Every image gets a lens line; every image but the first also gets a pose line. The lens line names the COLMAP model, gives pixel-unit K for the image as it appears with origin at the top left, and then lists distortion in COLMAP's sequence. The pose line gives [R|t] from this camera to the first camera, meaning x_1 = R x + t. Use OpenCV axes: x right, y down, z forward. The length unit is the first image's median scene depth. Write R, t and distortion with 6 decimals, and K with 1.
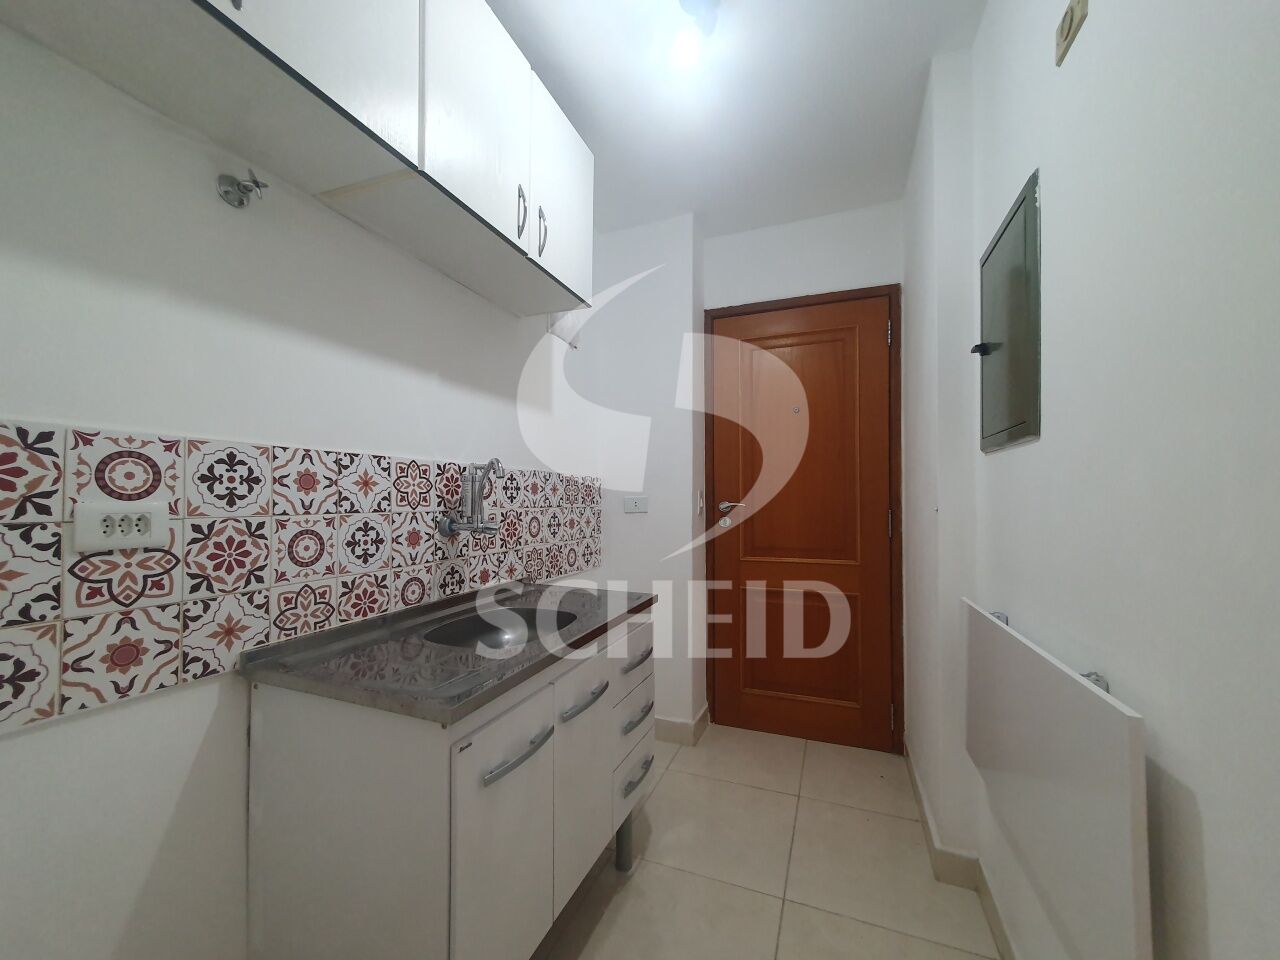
lens RADIAL K [[504.4, 0, 638.9], [0, 504.4, 492.7], [0, 0, 1]] dist [0.000665, -0.000205]
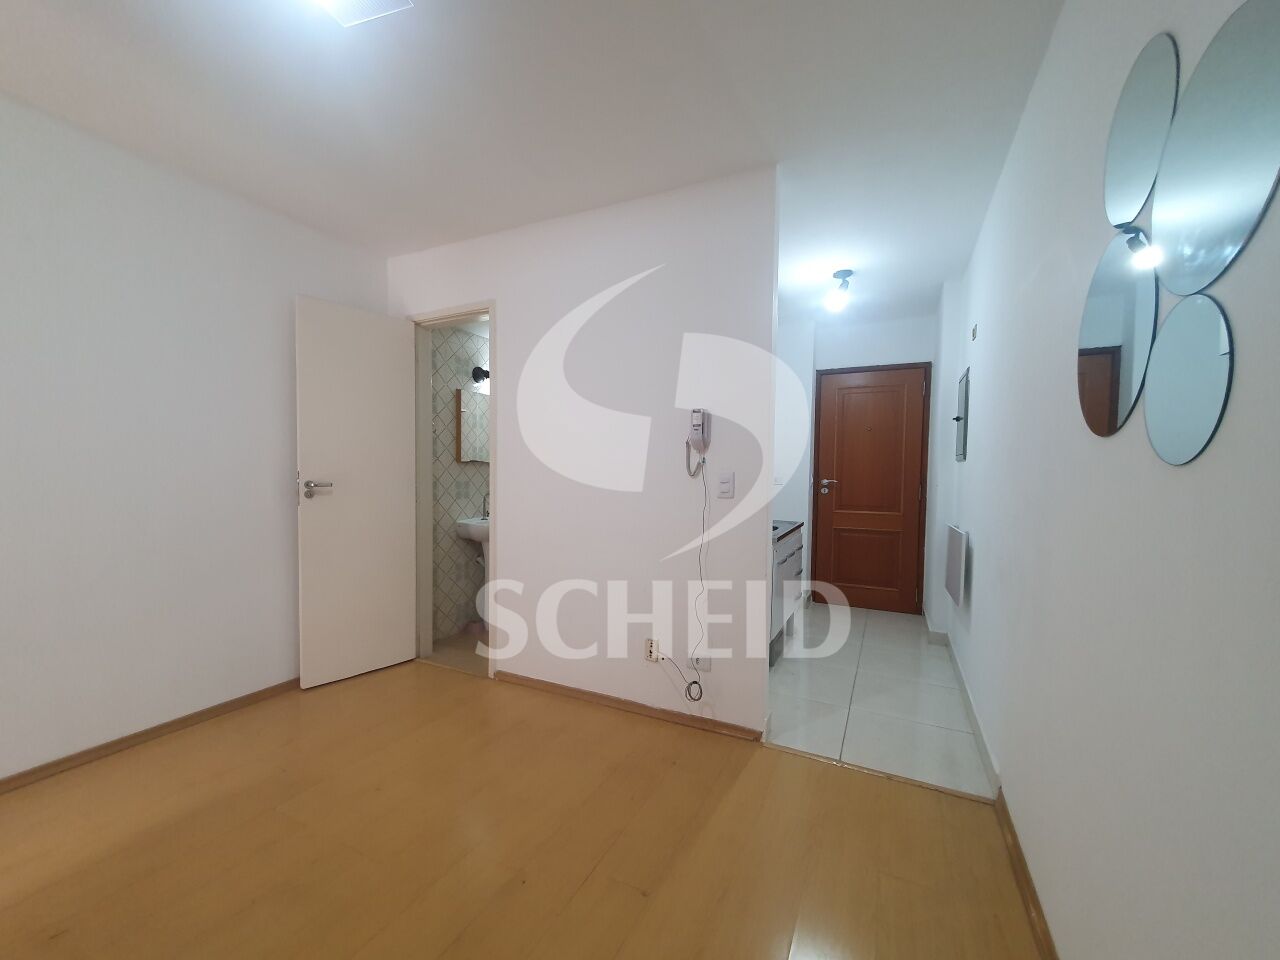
lens RADIAL K [[504.4, 0, 638.9], [0, 504.4, 492.7], [0, 0, 1]] dist [0.000665, -0.000205]
pose [[0.996197, 0.016790, -0.085495, -0.429946], [-0.012076, 0.998393, 0.055365, -0.034120], [0.086287, -0.054122, 0.994799, -1.074013]]
